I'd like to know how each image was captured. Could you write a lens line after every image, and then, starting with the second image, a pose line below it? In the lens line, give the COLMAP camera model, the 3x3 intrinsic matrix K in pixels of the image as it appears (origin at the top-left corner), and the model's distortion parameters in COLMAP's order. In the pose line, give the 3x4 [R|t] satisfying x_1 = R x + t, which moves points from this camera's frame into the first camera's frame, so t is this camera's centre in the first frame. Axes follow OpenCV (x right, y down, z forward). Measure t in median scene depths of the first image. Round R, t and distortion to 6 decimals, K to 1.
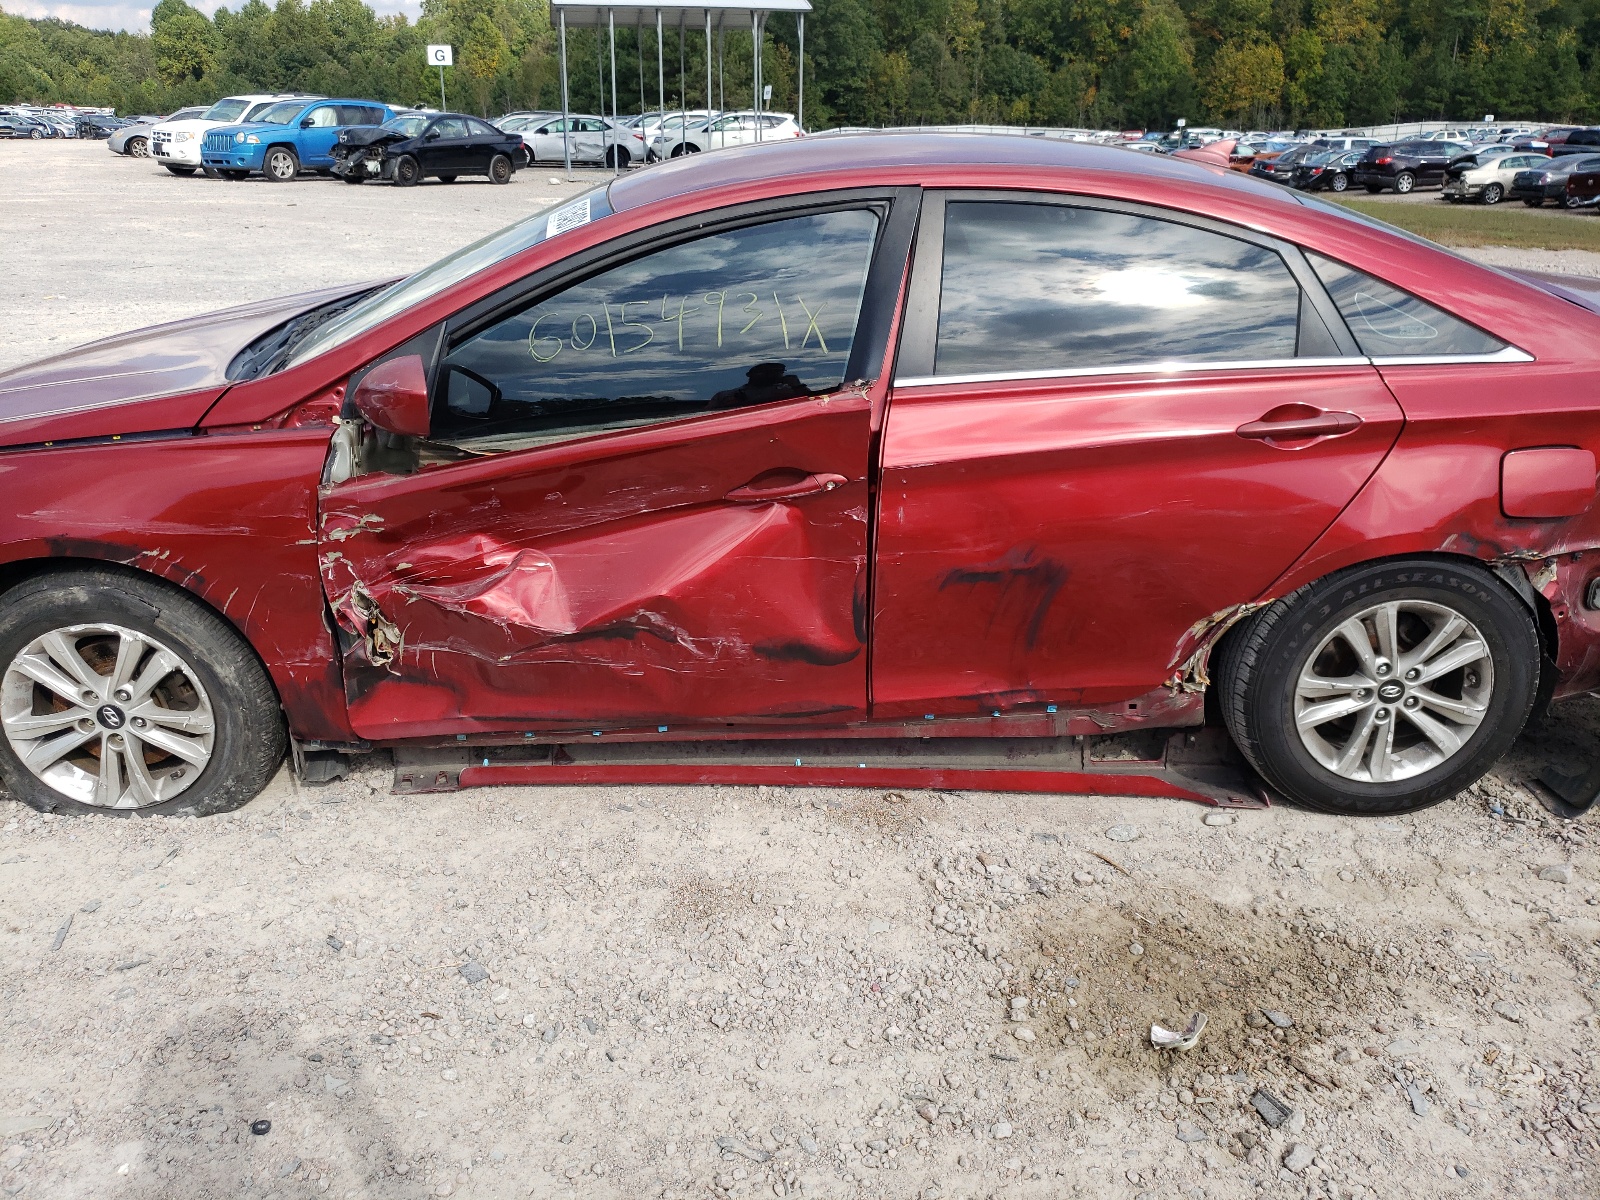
lens RADIAL K [[1264.1, 0, 810.8], [0, 1264.1, 601.3], [0, 0, 1]] dist [0.030724, 0.000027]
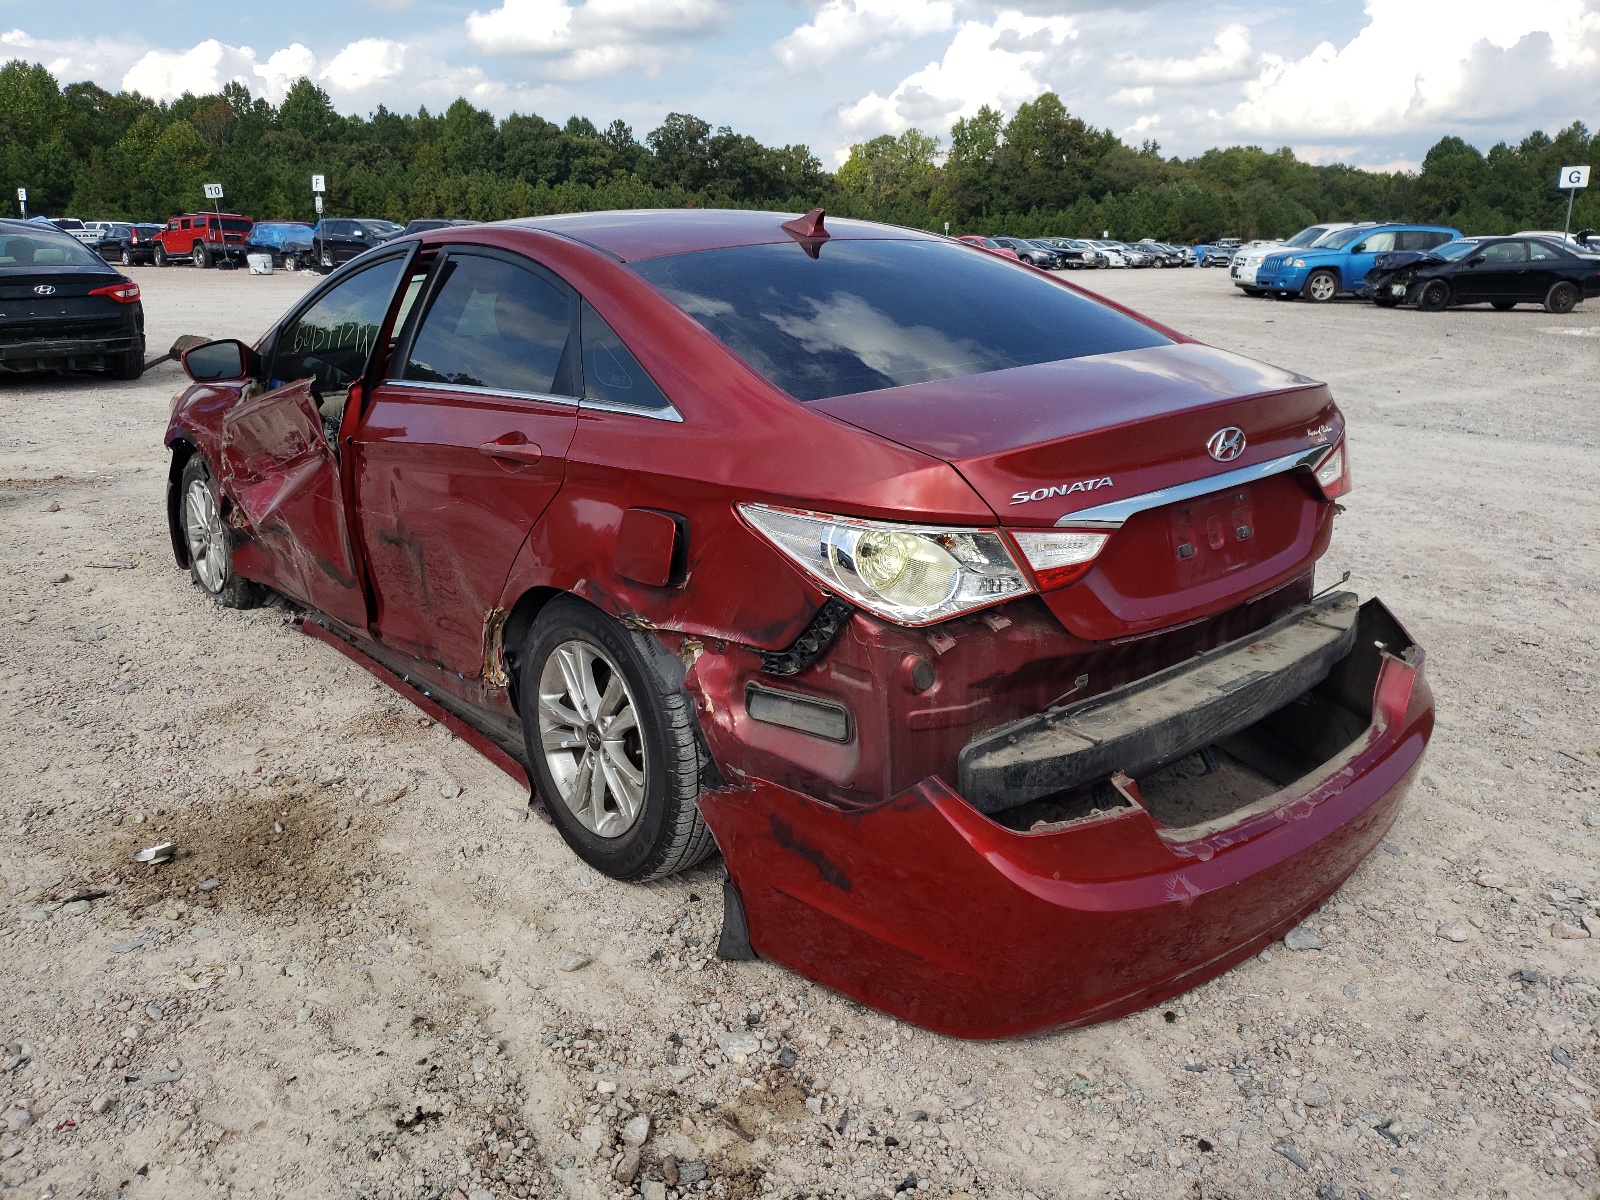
lens RADIAL K [[1300.3, 0, 804.1], [0, 1300.3, 594.6], [0, 0, 1]] dist [0.026283, -0.005490]
pose [[0.616756, 0.205943, -0.759736, 0.177393], [-0.285783, 0.957895, 0.027659, -0.015161], [0.733444, 0.200061, 0.649643, 0.059634]]
